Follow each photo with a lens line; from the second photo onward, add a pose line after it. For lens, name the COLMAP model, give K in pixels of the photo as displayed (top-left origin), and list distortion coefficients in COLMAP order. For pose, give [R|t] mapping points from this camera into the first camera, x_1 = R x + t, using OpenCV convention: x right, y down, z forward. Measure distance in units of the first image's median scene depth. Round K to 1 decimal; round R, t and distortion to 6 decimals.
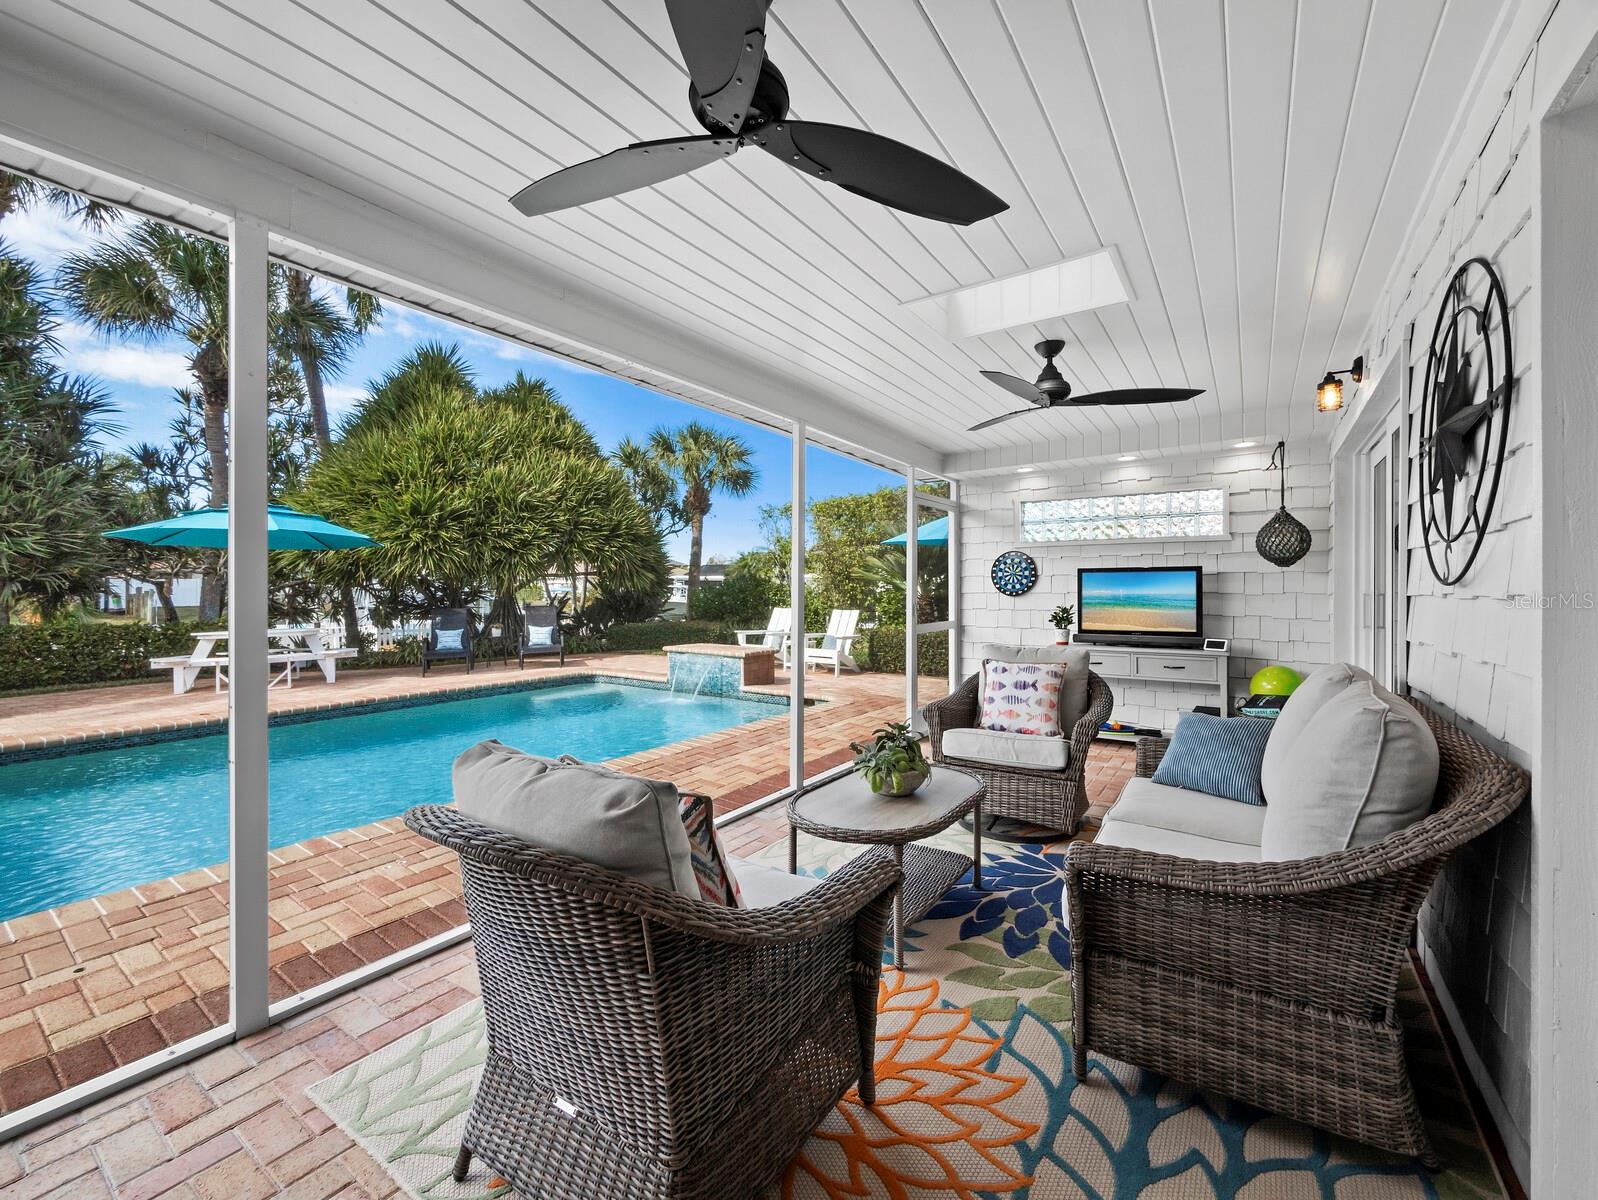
lens RADIAL K [[666.4, 0, 805.2], [0, 666.4, 593.5], [0, 0, 1]] dist [-0.008314, 0.001547]
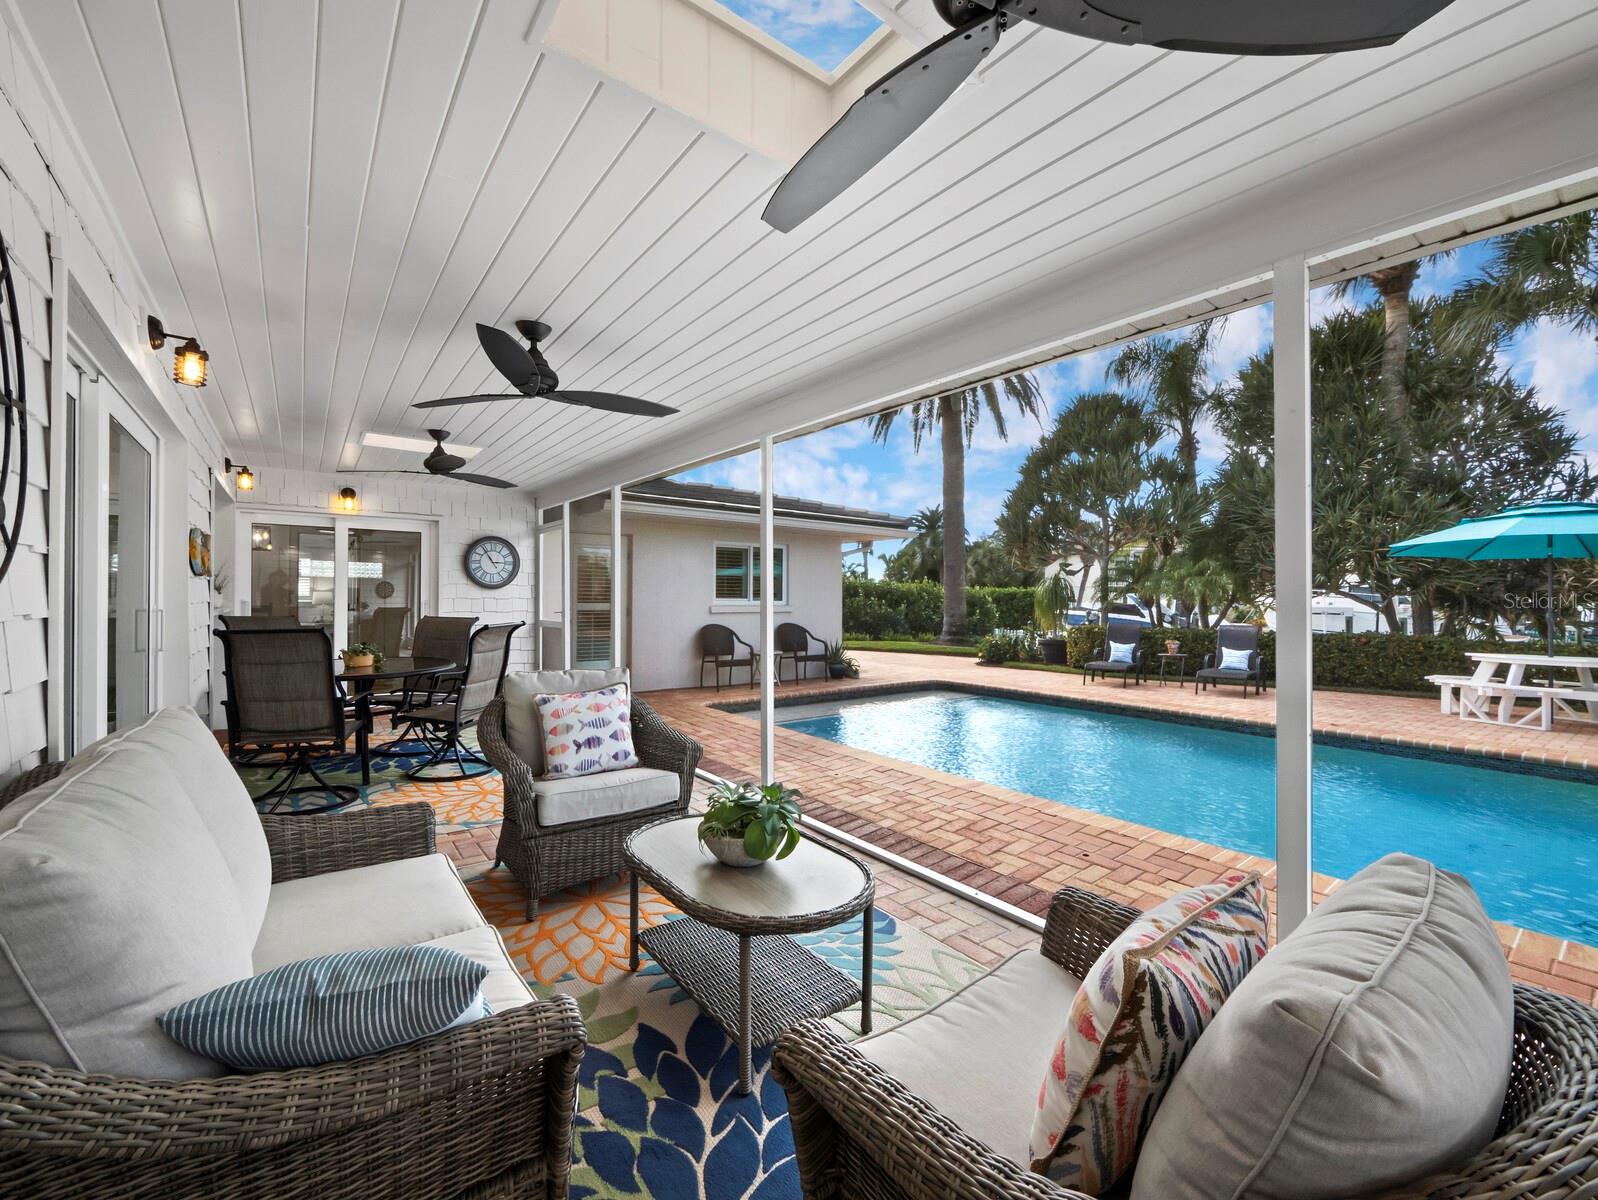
lens RADIAL K [[666.4, 0, 797.2], [0, 666.4, 596.3], [0, 0, 1]] dist [-0.008314, 0.001547]
pose [[-0.327862, -0.005231, -0.944711, 1.414567], [-0.015163, 0.999885, -0.000274, -0.029046], [0.944604, 0.014235, -0.327903, 2.133149]]
